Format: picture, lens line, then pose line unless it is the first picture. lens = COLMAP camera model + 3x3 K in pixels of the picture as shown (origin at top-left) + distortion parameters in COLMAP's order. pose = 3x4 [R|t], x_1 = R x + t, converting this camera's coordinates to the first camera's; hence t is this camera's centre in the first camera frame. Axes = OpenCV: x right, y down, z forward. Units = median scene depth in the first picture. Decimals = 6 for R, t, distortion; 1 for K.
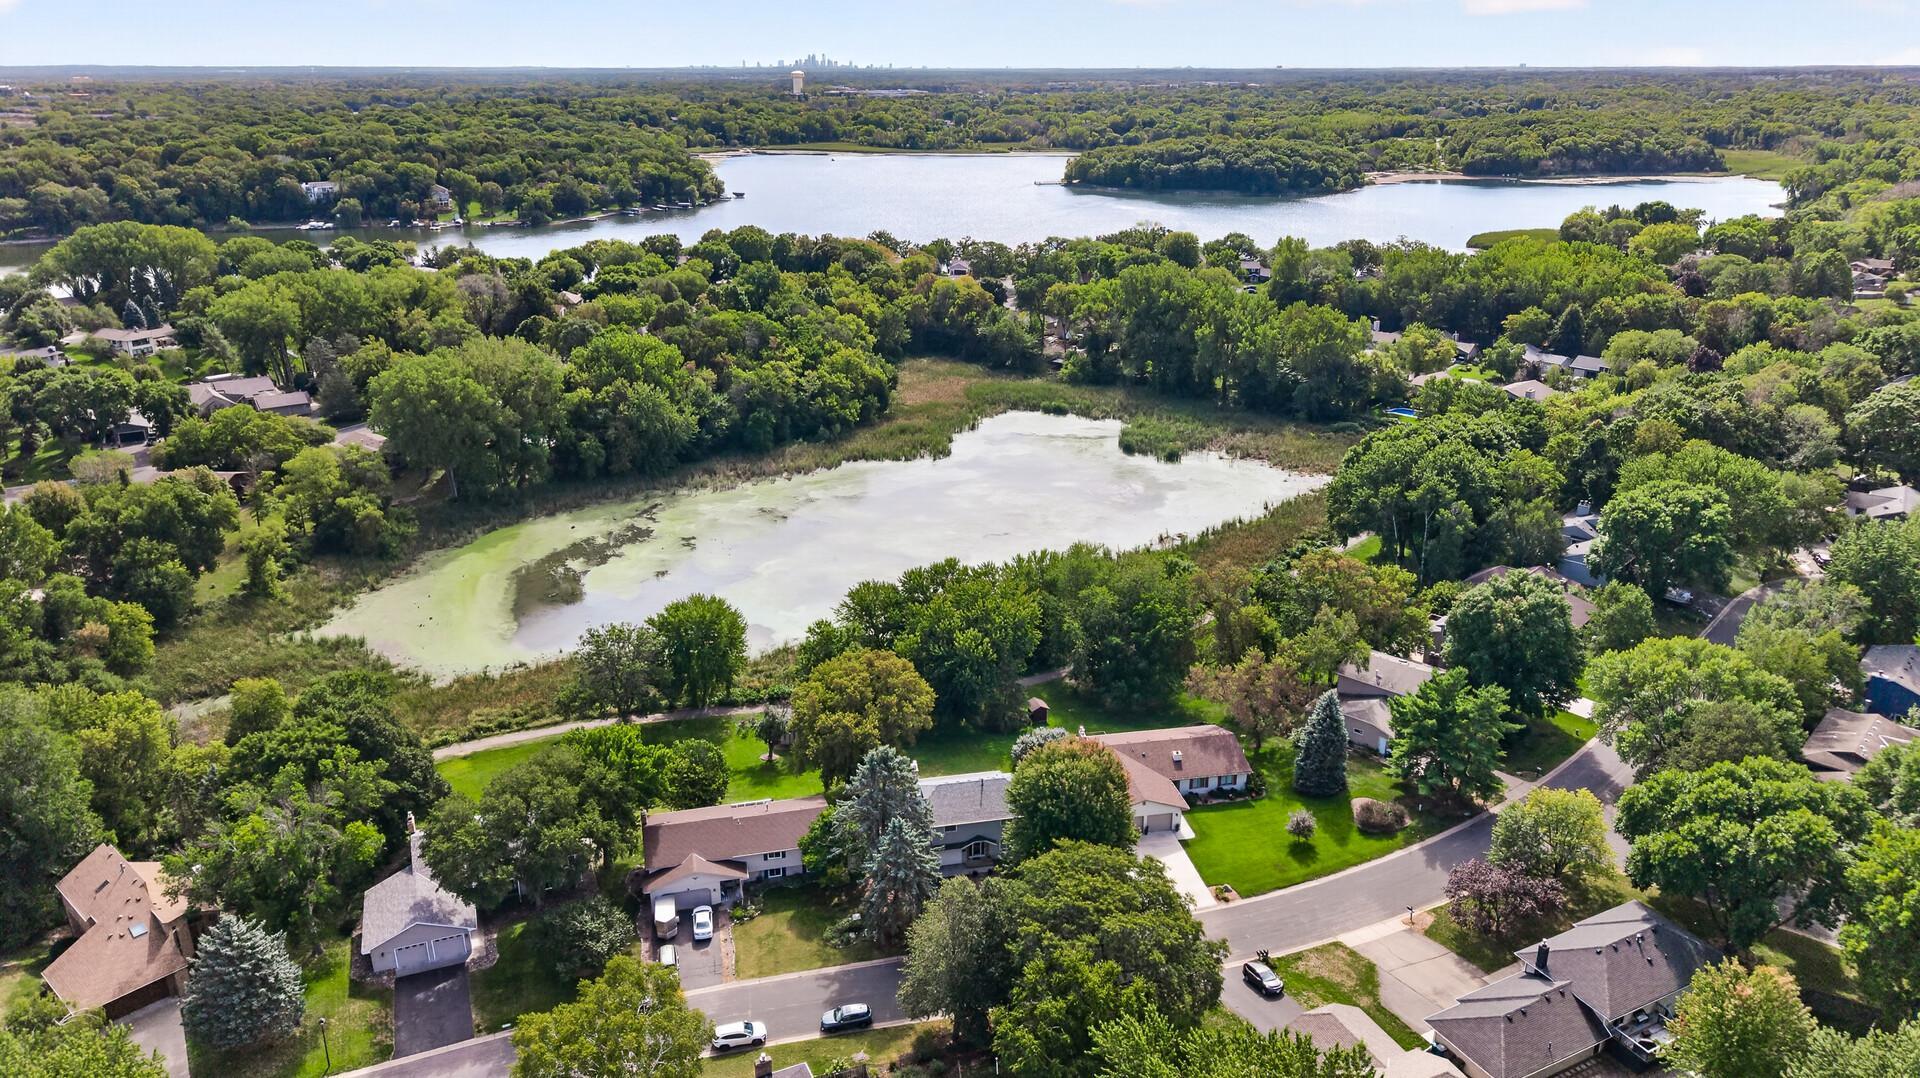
lens RADIAL K [[1322.4, 0, 960.0], [0, 1322.4, 539.0], [0, 0, 1]] dist [0.008919, -0.002641]
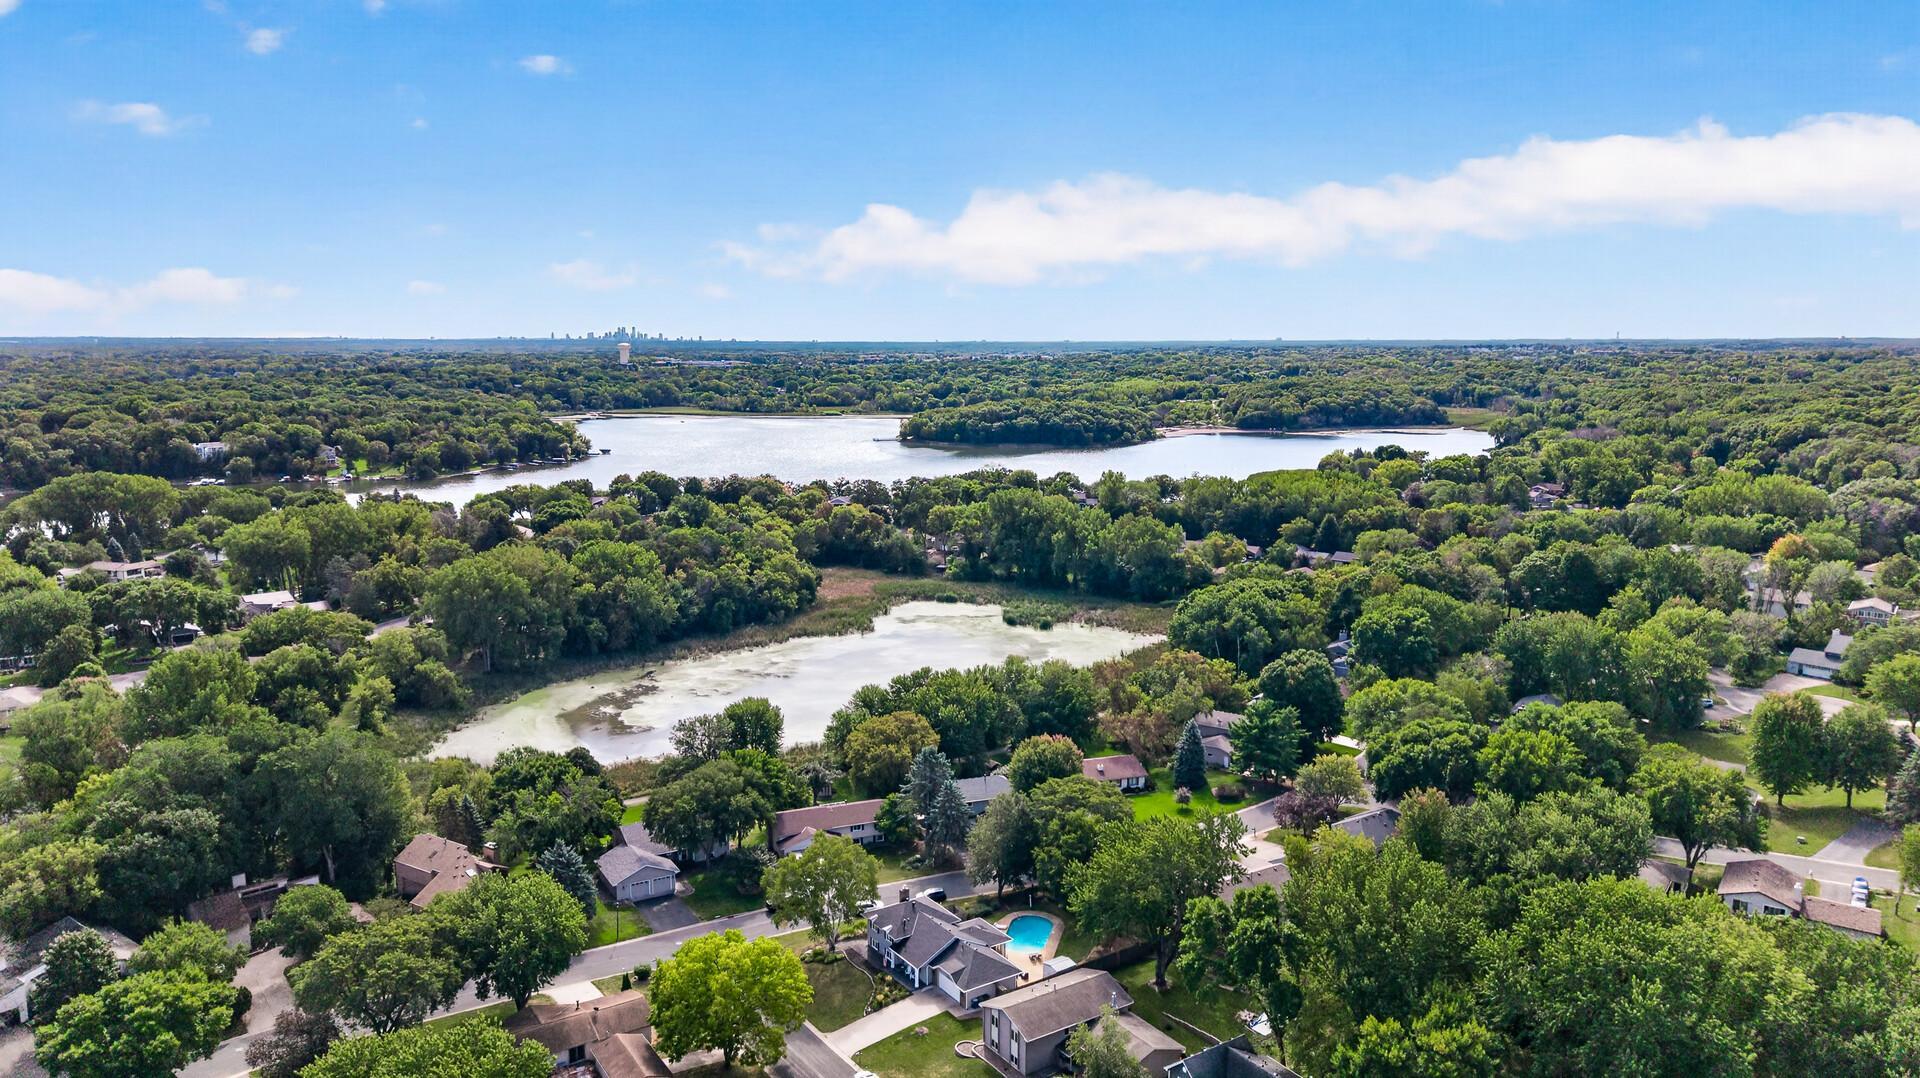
lens RADIAL K [[1352.3, 0, 960.0], [0, 1352.3, 539.0], [0, 0, 1]] dist [0.007099, 0.006253]
pose [[0.988578, -0.021470, 0.149176, -0.108328], [0.050072, 0.980366, -0.190725, 0.093619], [-0.142152, 0.196016, 0.970242, -0.267980]]
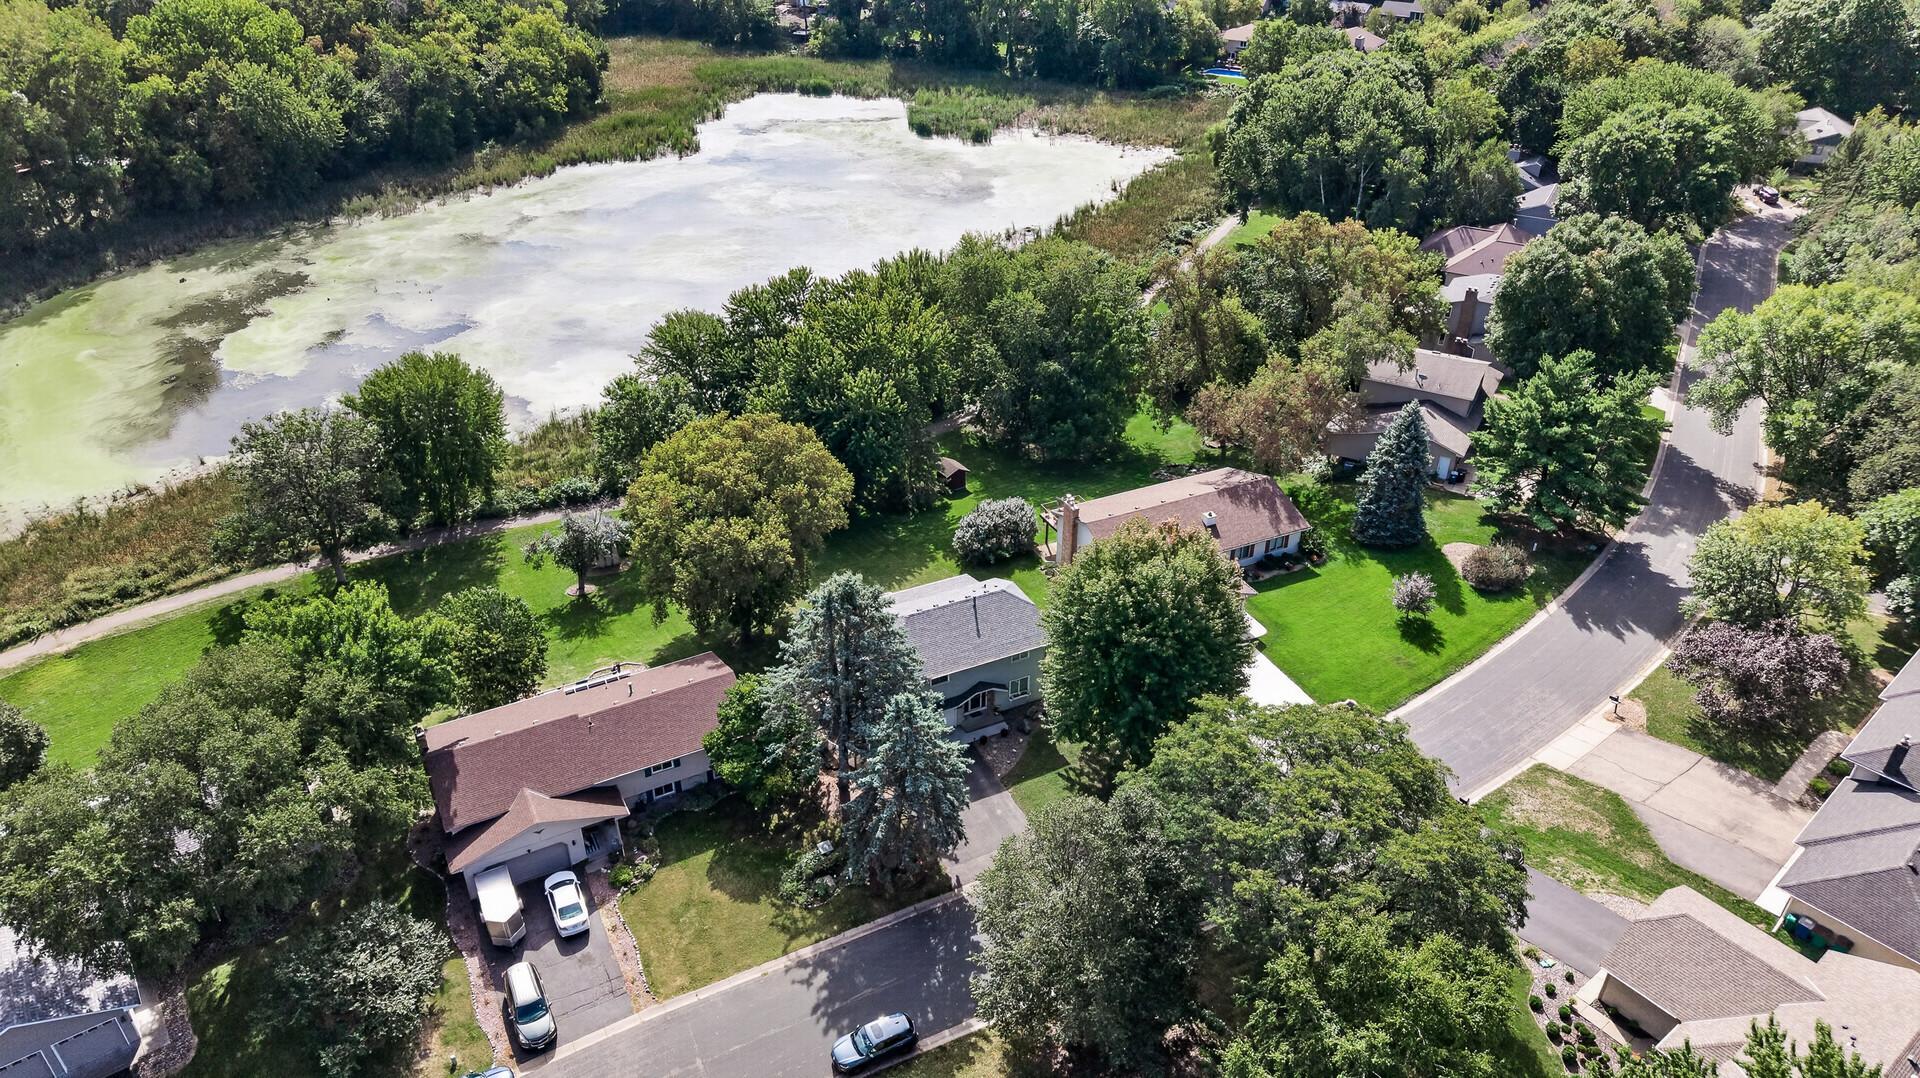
lens RADIAL K [[1287.6, 0, 954.1], [0, 1287.6, 572.1], [0, 0, 1]] dist [-0.001441, -0.006663]
pose [[0.966773, -0.129760, 0.220253, -0.056133], [0.077771, 0.970048, 0.230126, 0.012512], [-0.243517, -0.205351, 0.947908, 0.186519]]
